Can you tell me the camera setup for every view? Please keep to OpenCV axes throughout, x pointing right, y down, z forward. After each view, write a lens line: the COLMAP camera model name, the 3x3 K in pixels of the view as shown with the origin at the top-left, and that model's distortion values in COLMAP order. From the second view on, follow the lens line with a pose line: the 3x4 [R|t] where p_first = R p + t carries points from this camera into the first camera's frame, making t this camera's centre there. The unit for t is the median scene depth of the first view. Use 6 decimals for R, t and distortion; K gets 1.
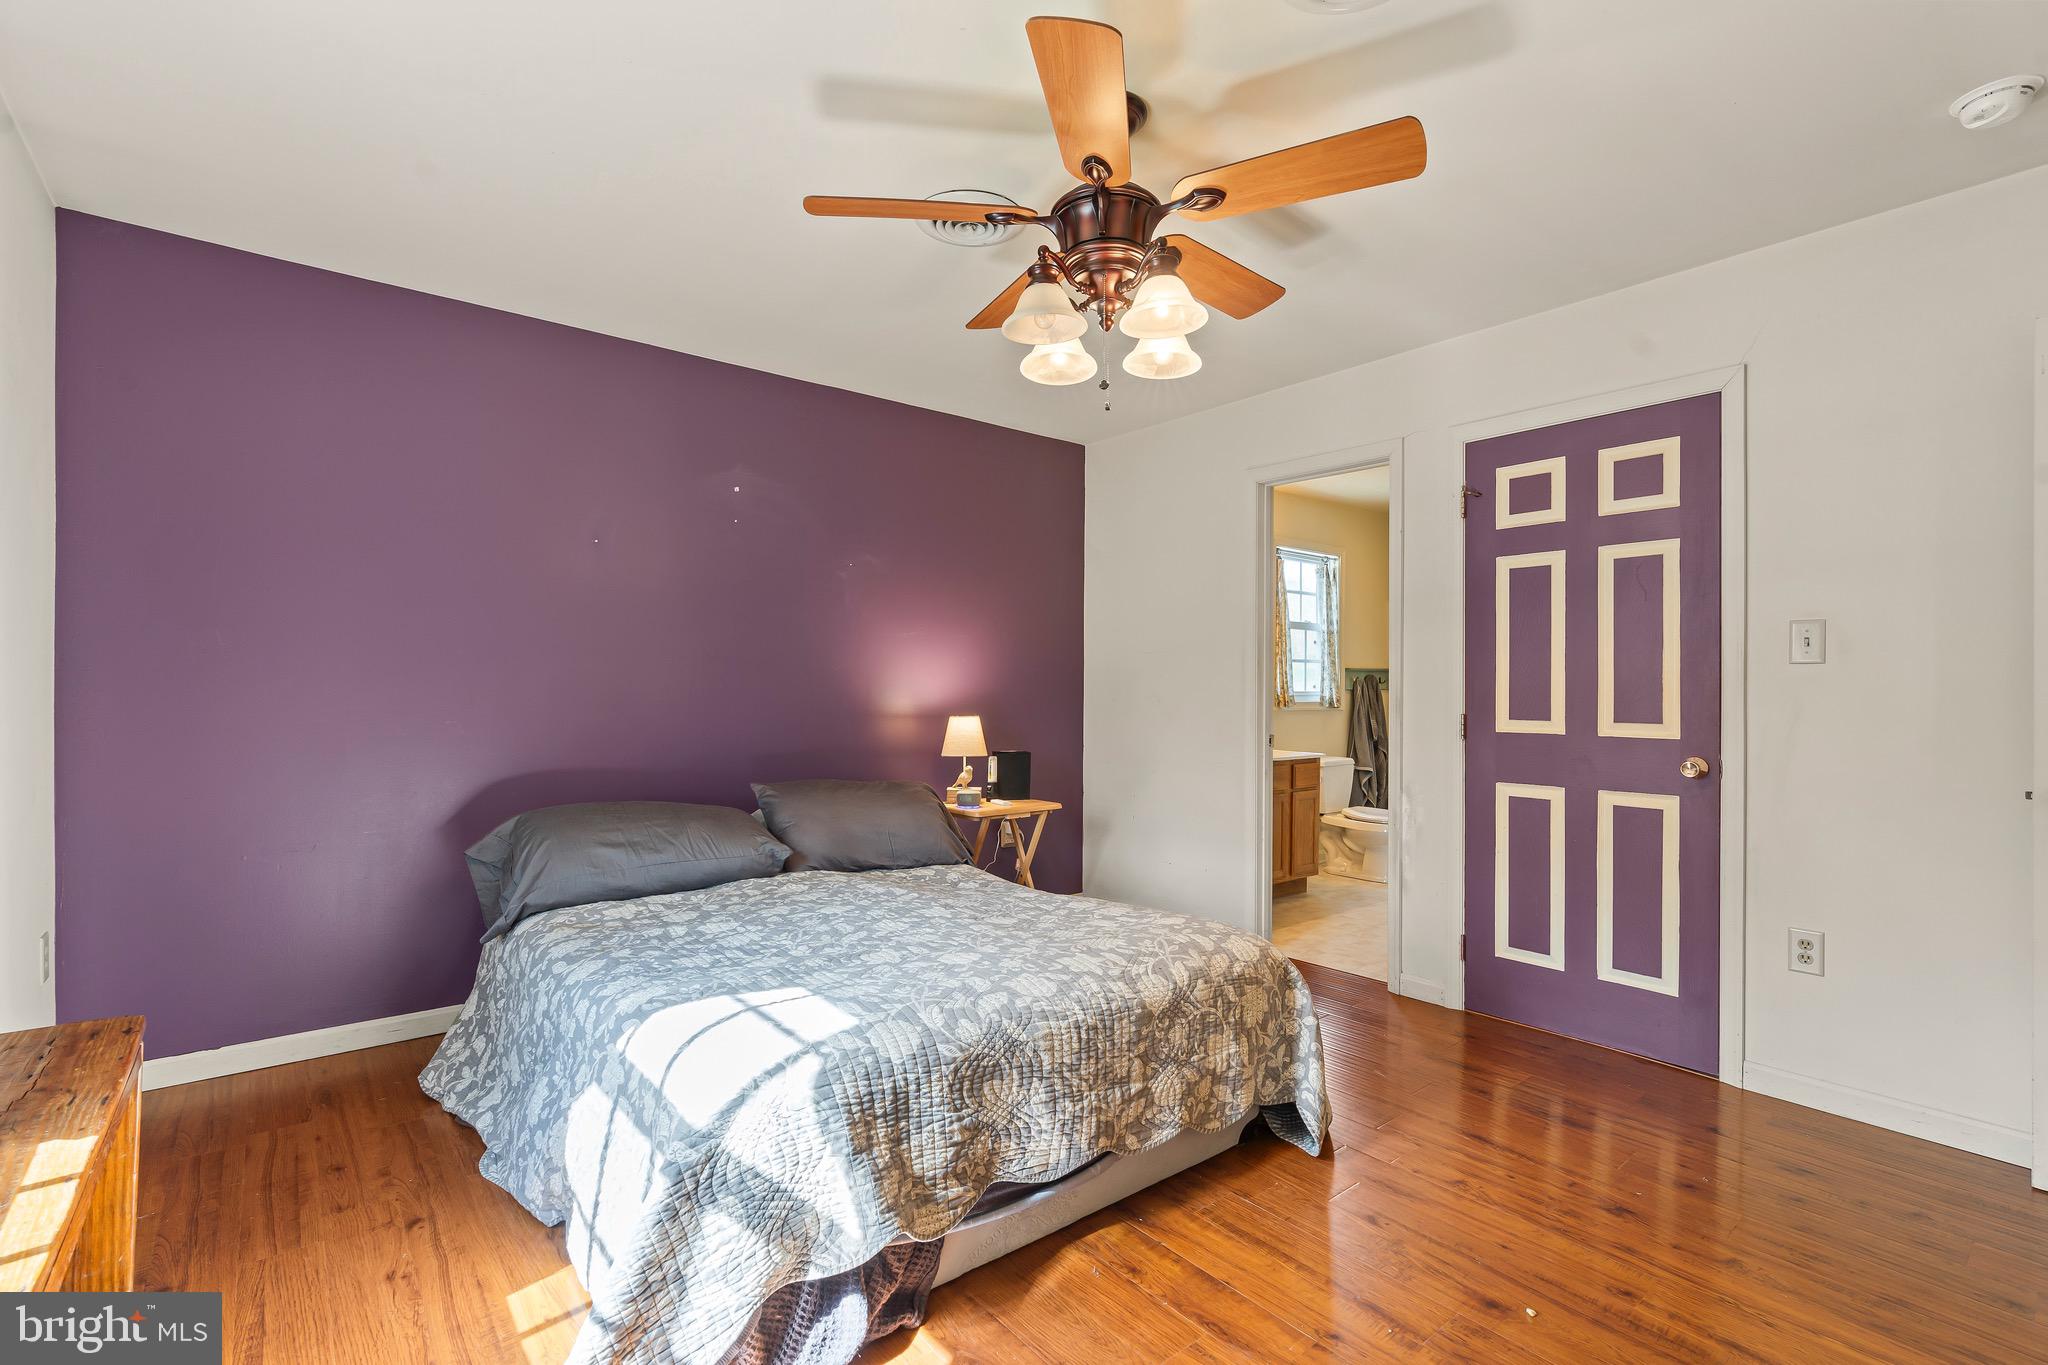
lens RADIAL K [[928.2, 0, 1024.0], [0, 928.2, 682.5], [0, 0, 1]] dist [-0.003924, 0.002152]
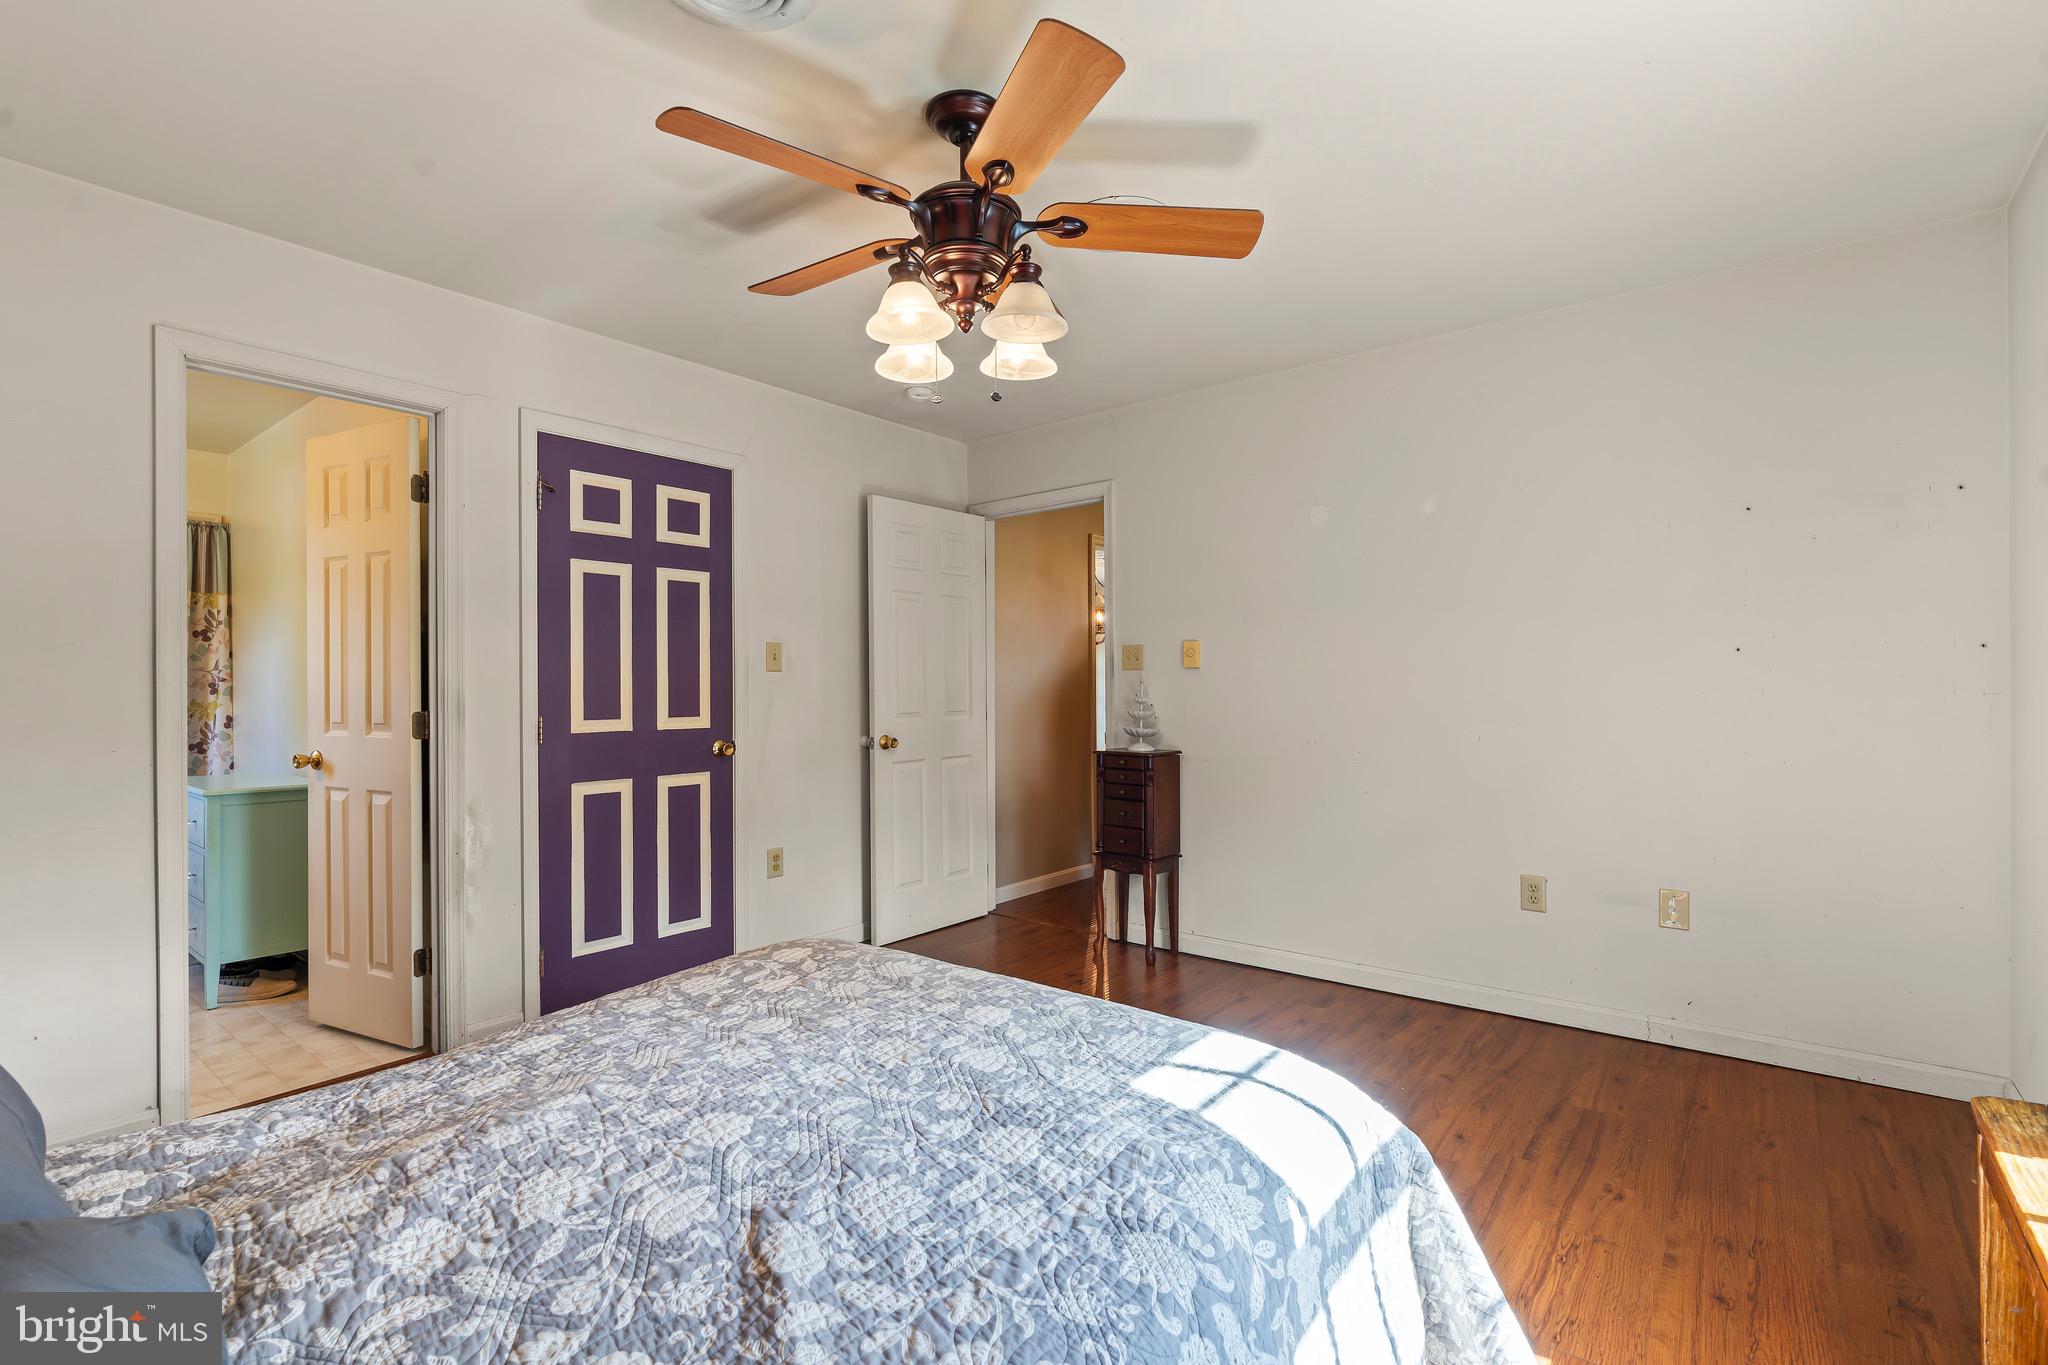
lens RADIAL K [[928.2, 0, 1024.0], [0, 928.2, 682.5], [0, 0, 1]] dist [-0.003924, 0.002152]
pose [[-0.196819, 0.000178, 0.980440, -0.712557], [-0.001212, 0.999999, -0.000424, -0.002126], [-0.980439, -0.001271, -0.196818, 0.902563]]
